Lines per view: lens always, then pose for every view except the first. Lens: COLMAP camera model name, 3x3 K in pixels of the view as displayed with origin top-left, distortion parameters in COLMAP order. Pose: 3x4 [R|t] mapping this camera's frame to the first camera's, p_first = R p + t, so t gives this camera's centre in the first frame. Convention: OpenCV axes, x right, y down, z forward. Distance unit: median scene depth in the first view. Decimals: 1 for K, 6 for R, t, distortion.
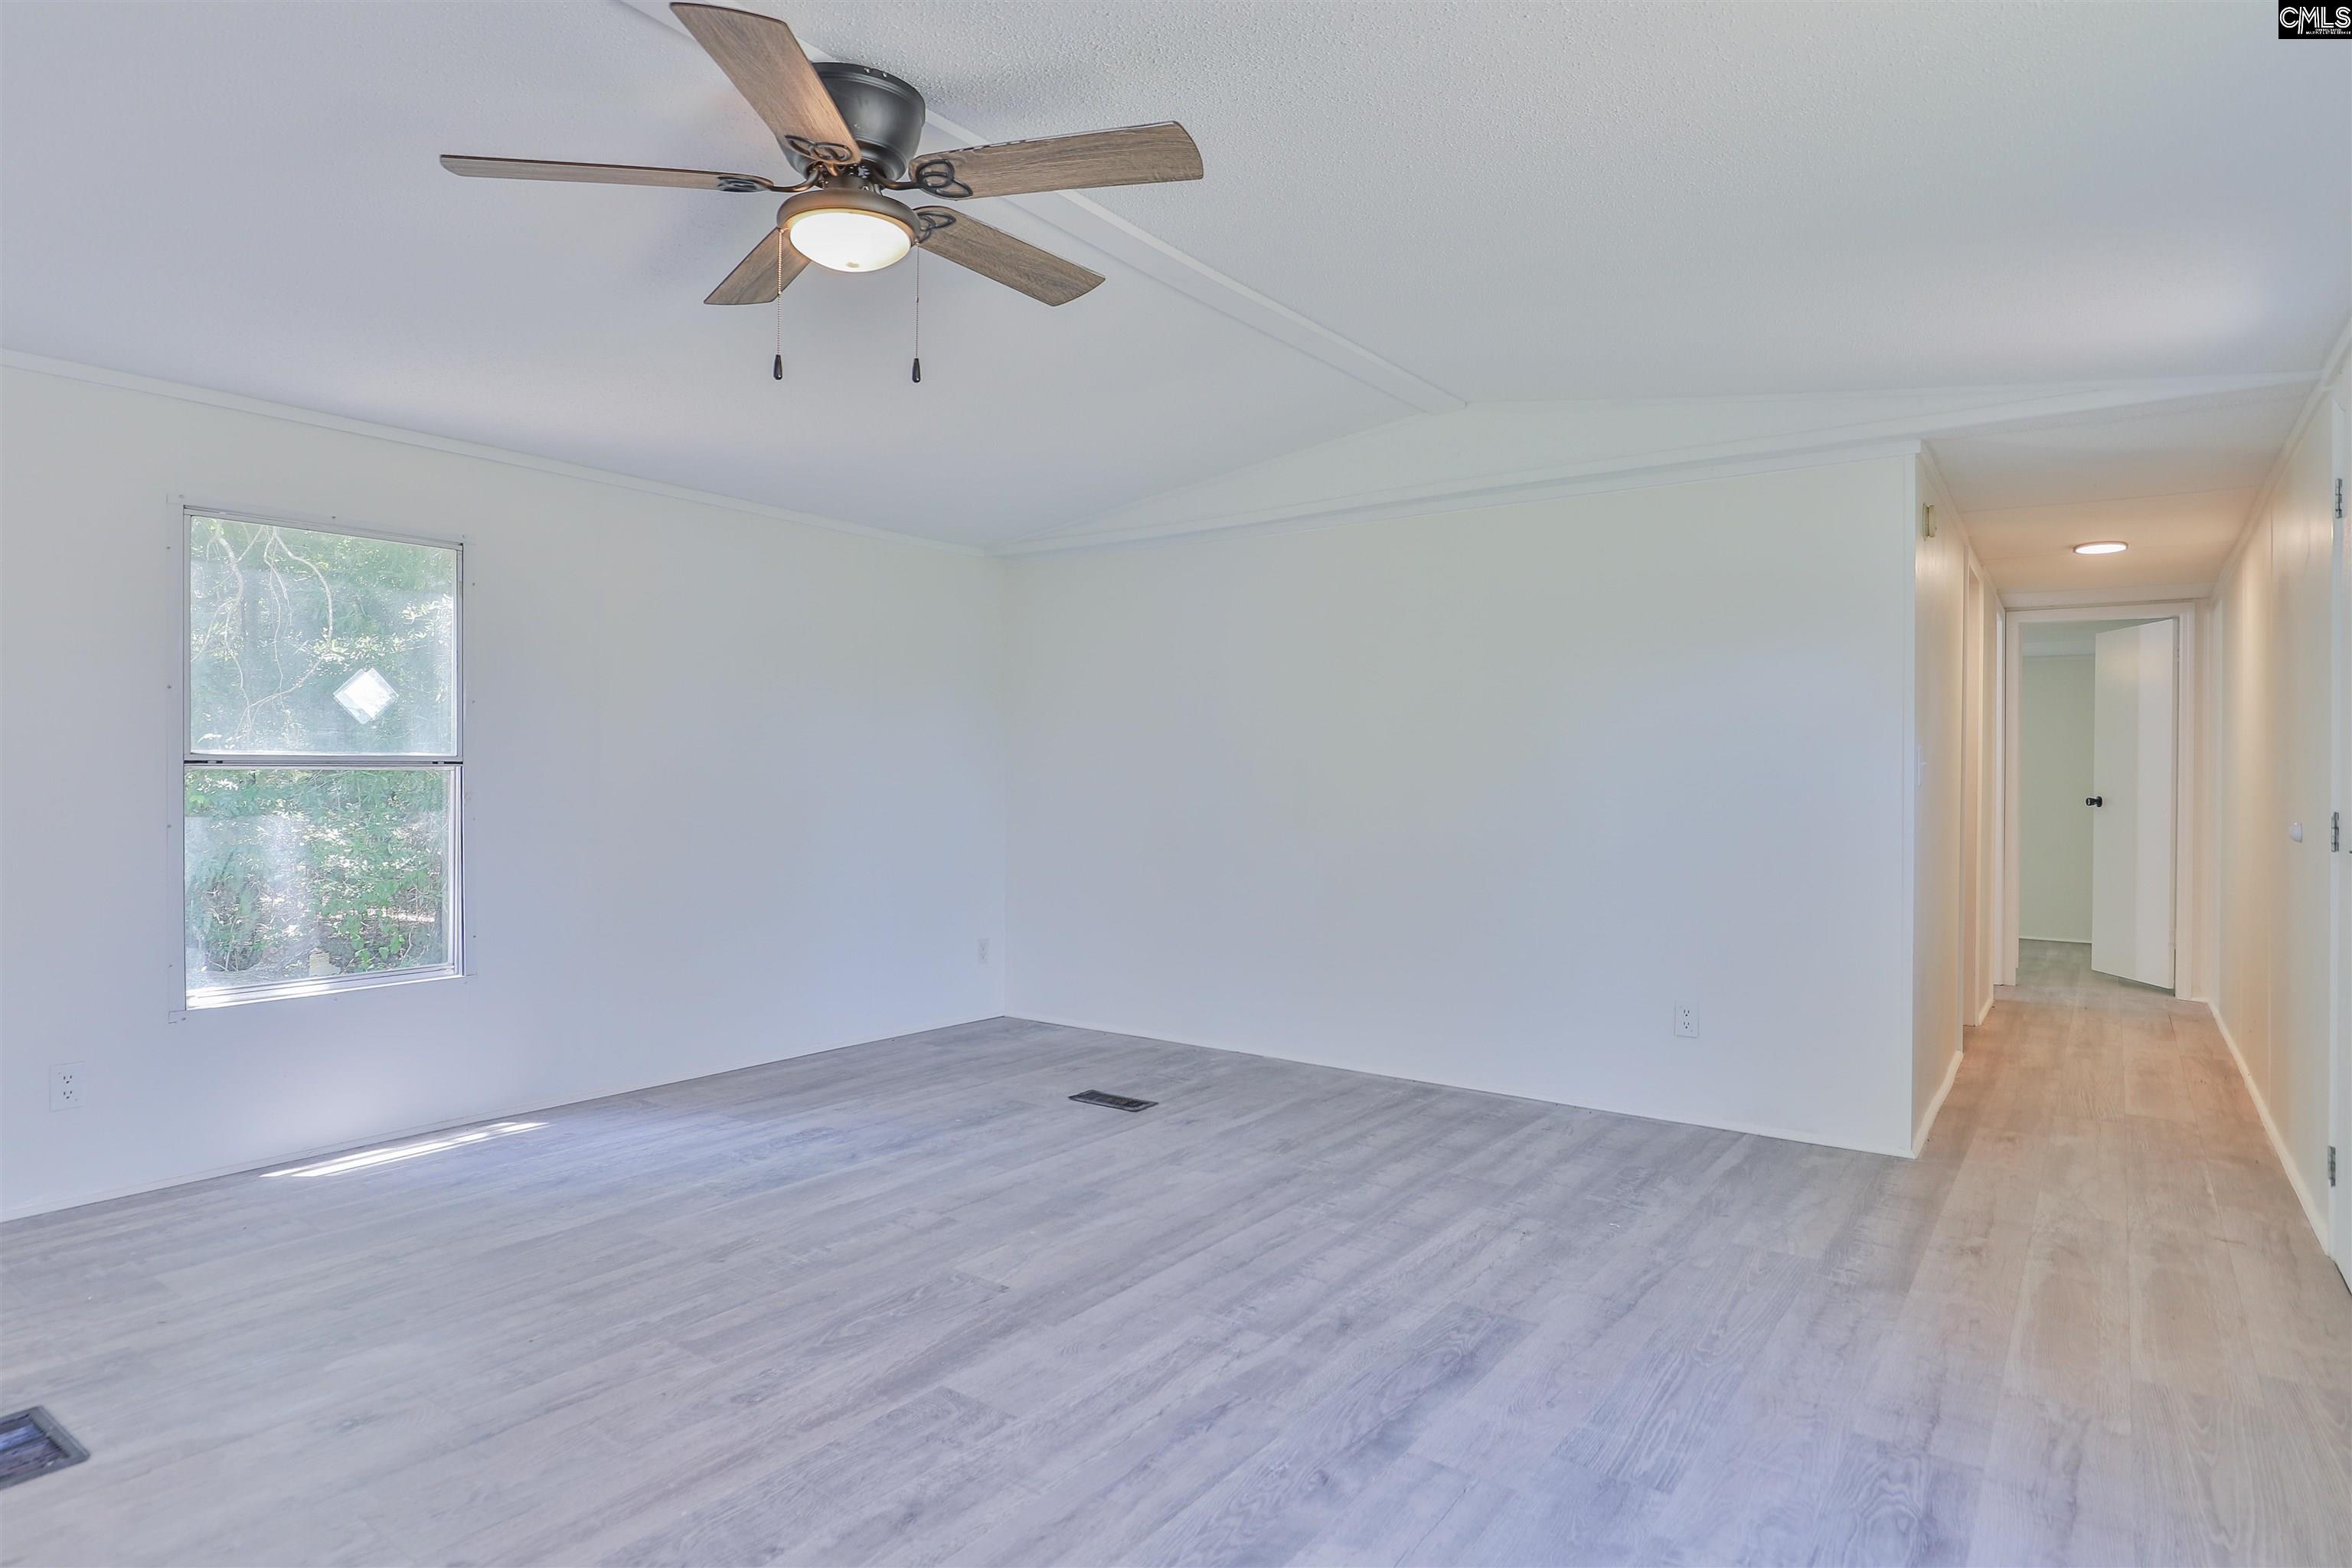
lens RADIAL K [[1277.5, 0, 1166.2], [0, 1277.5, 784.2], [0, 0, 1]] dist [-0.009674, 0.000588]
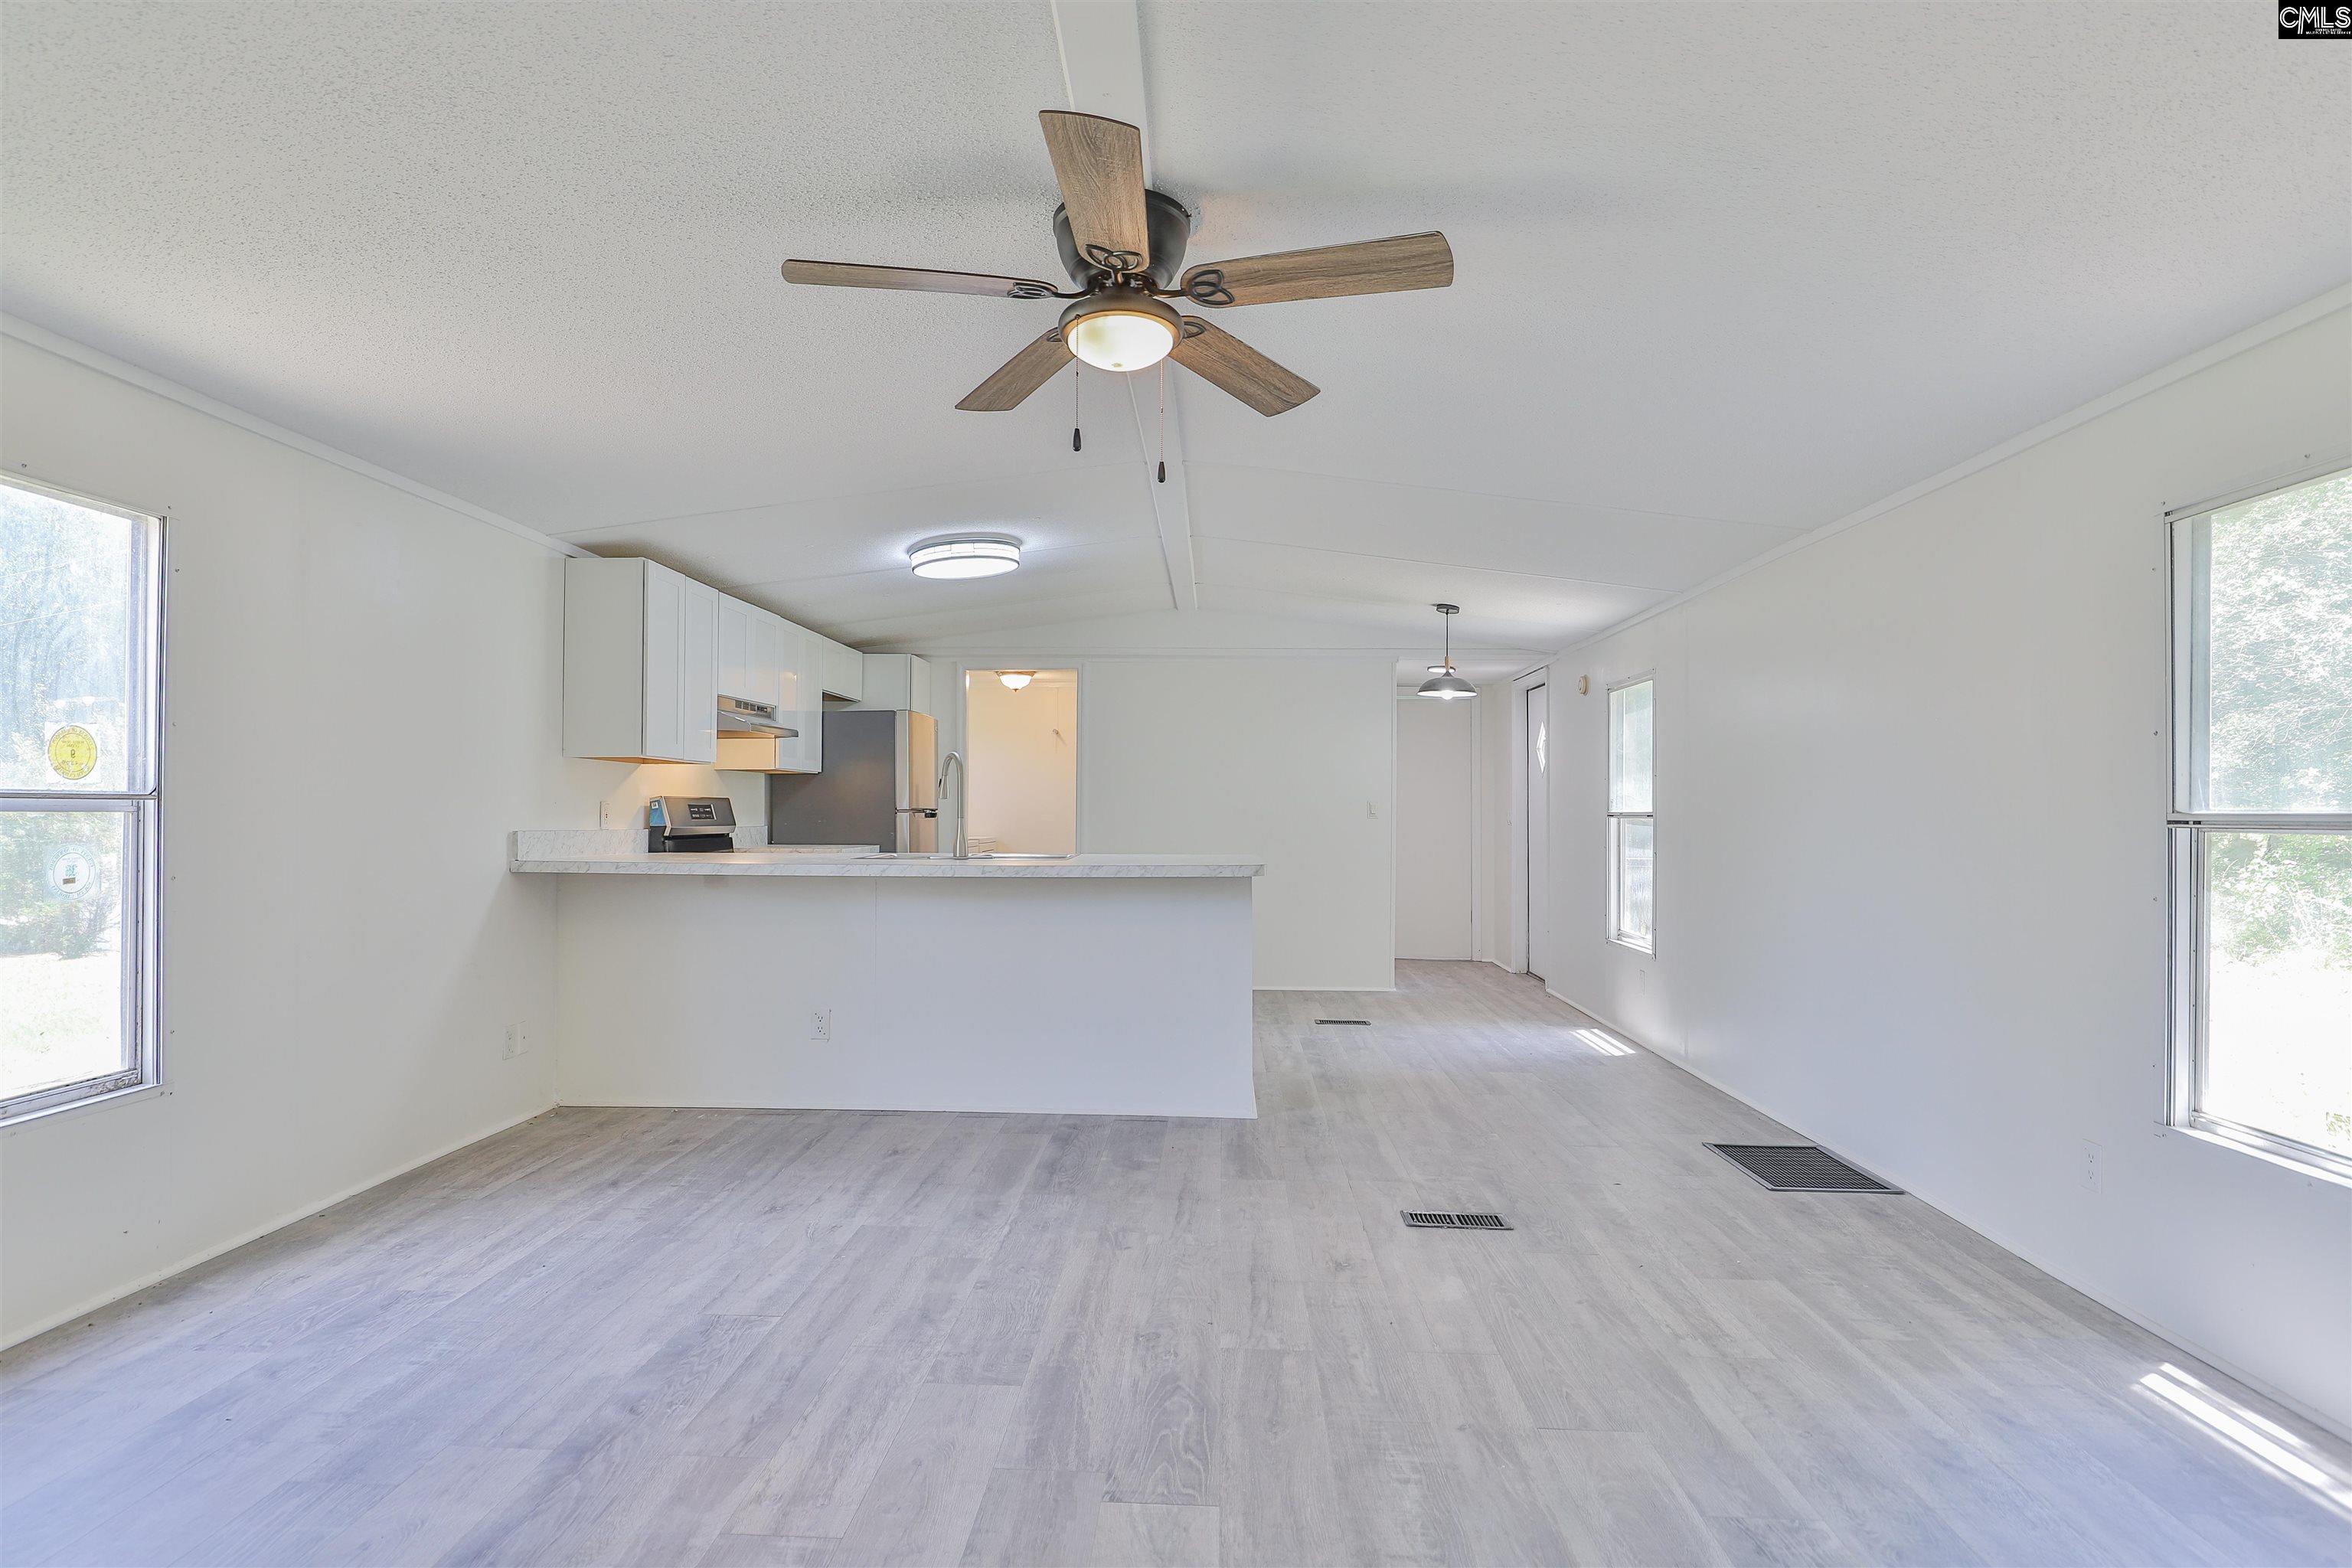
lens RADIAL K [[1277.5, 0, 1166.2], [0, 1277.5, 784.2], [0, 0, 1]] dist [-0.009674, 0.000588]
pose [[-0.831696, -0.025989, -0.554622, 0.264065], [-0.021782, 0.999662, -0.014181, -0.018920], [0.554803, 0.000287, -0.831981, 1.558721]]
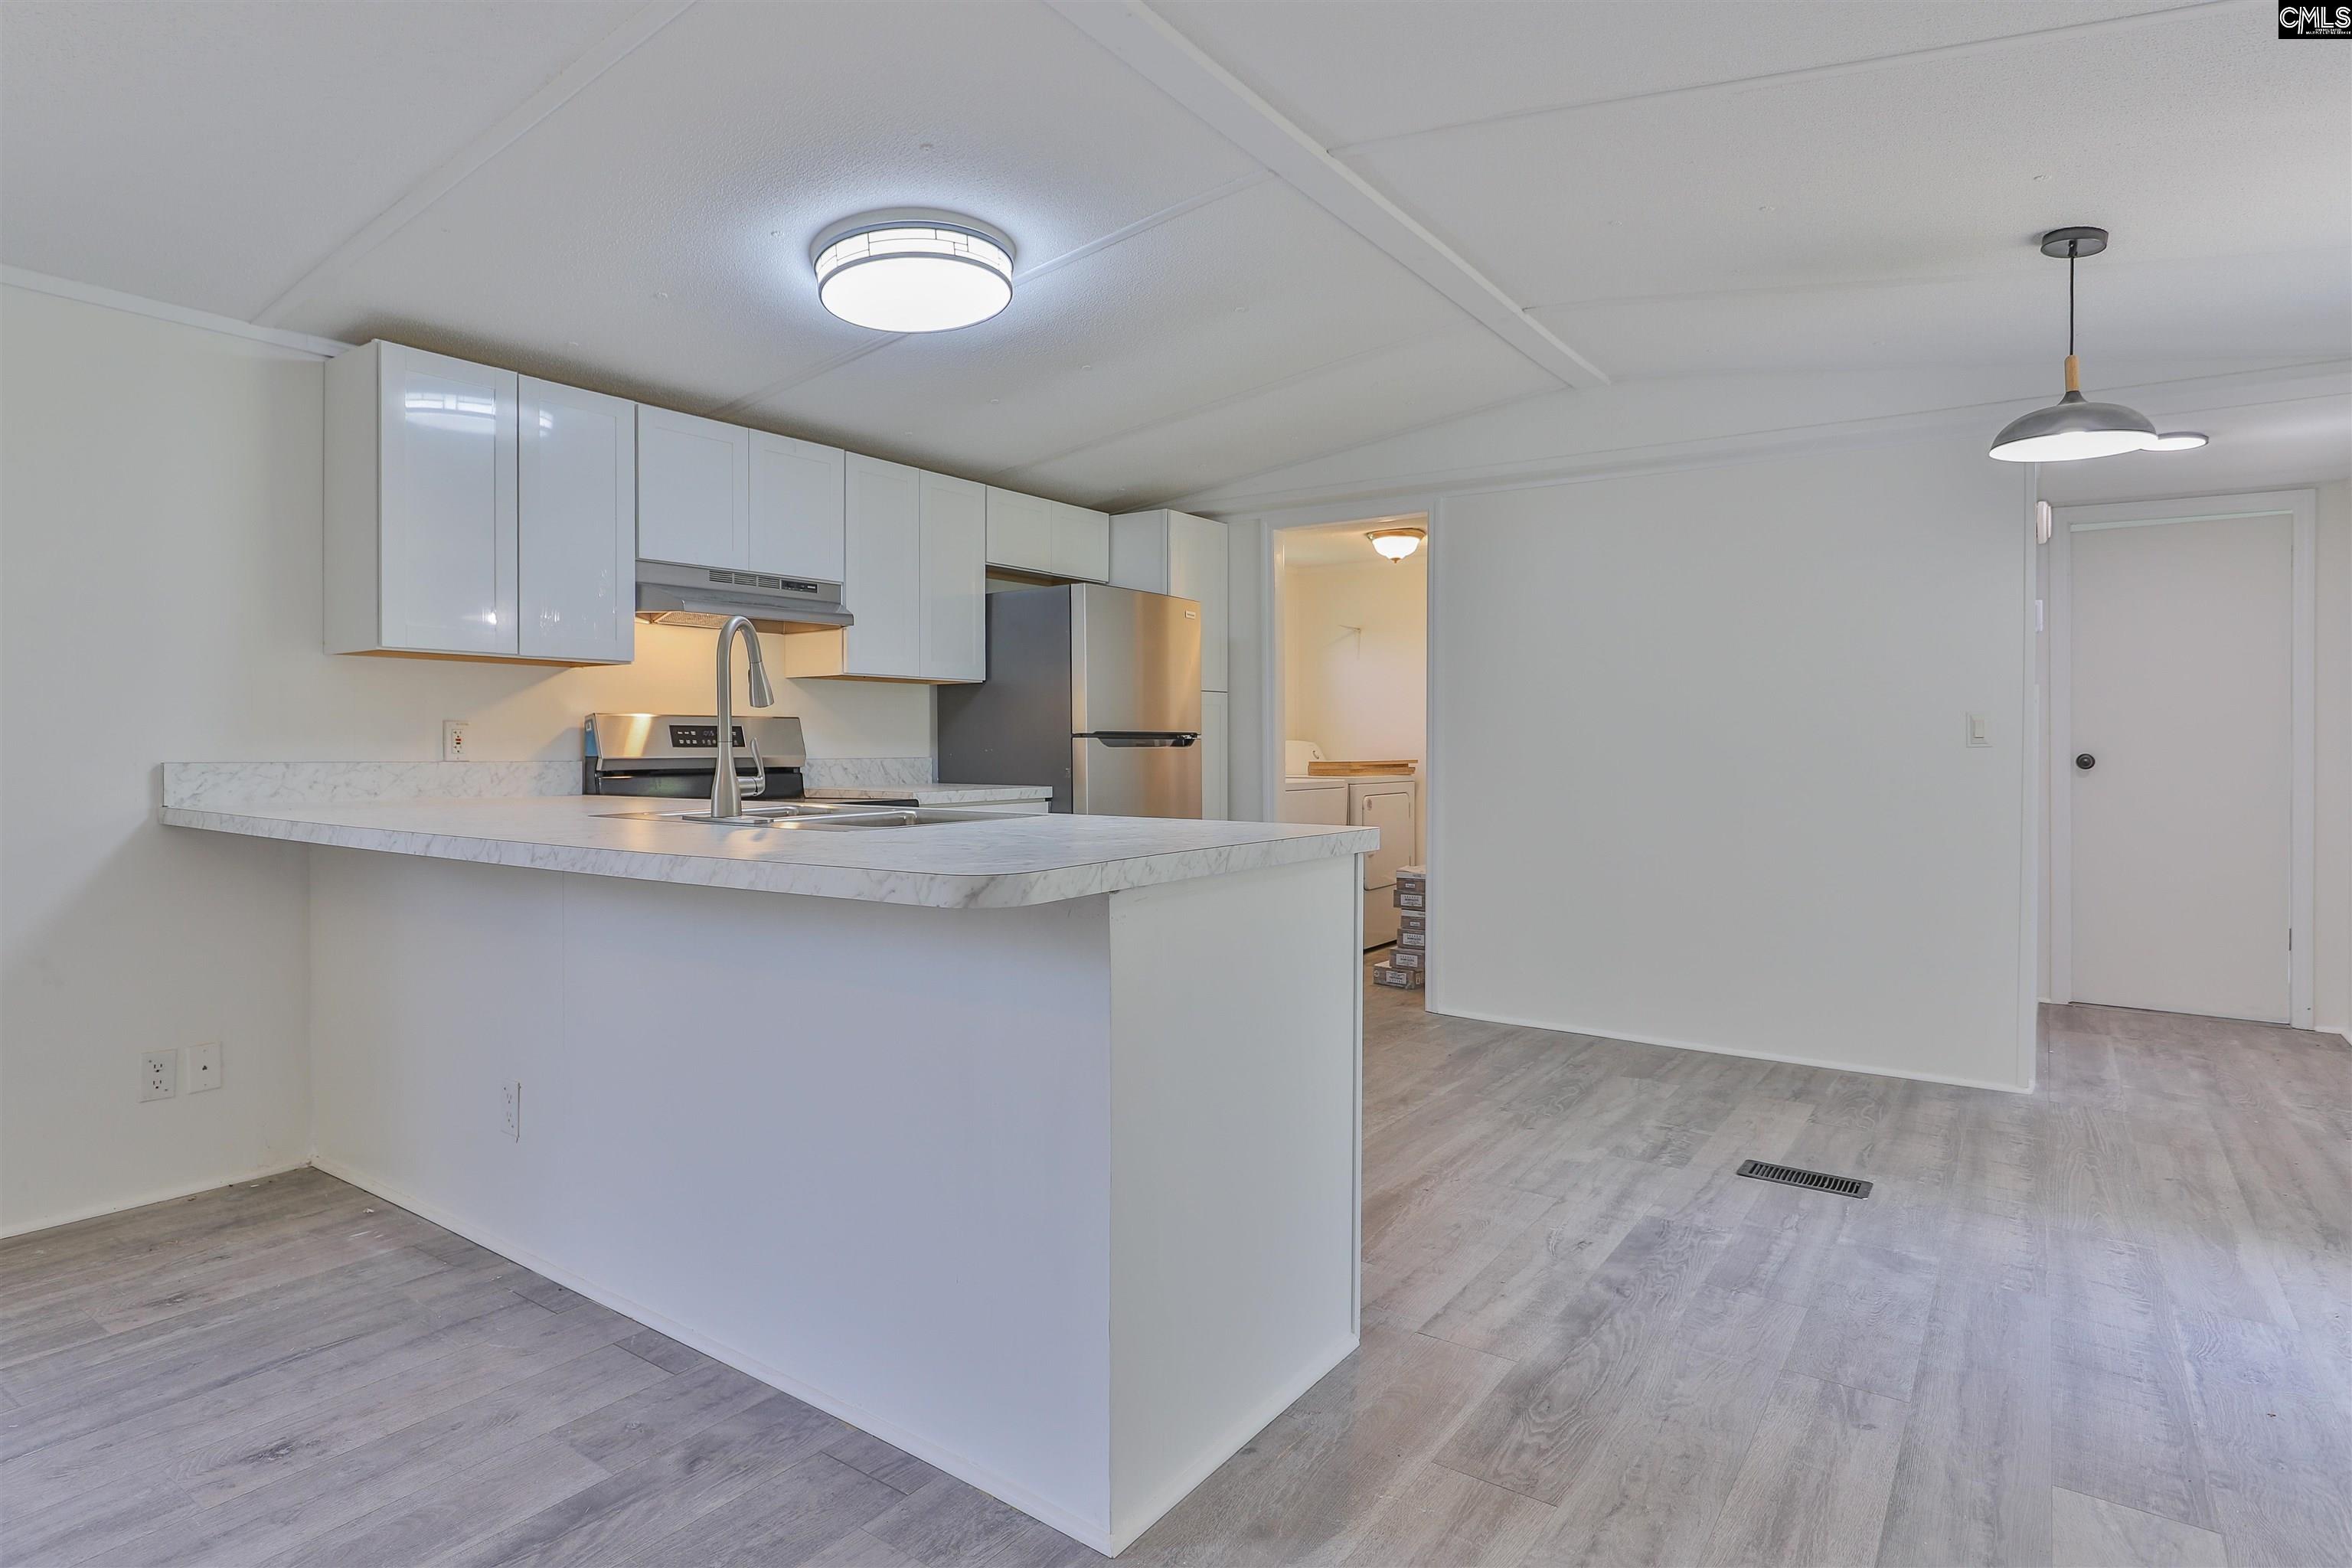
lens RADIAL K [[1240.3, 0, 1167.4], [0, 1240.3, 759.6], [0, 0, 1]] dist [-0.005091, -0.000190]
pose [[-0.999765, -0.010052, -0.019191, -0.730781], [-0.010620, 0.999500, 0.029772, -0.008437], [0.018882, 0.029969, -0.999372, 0.854903]]
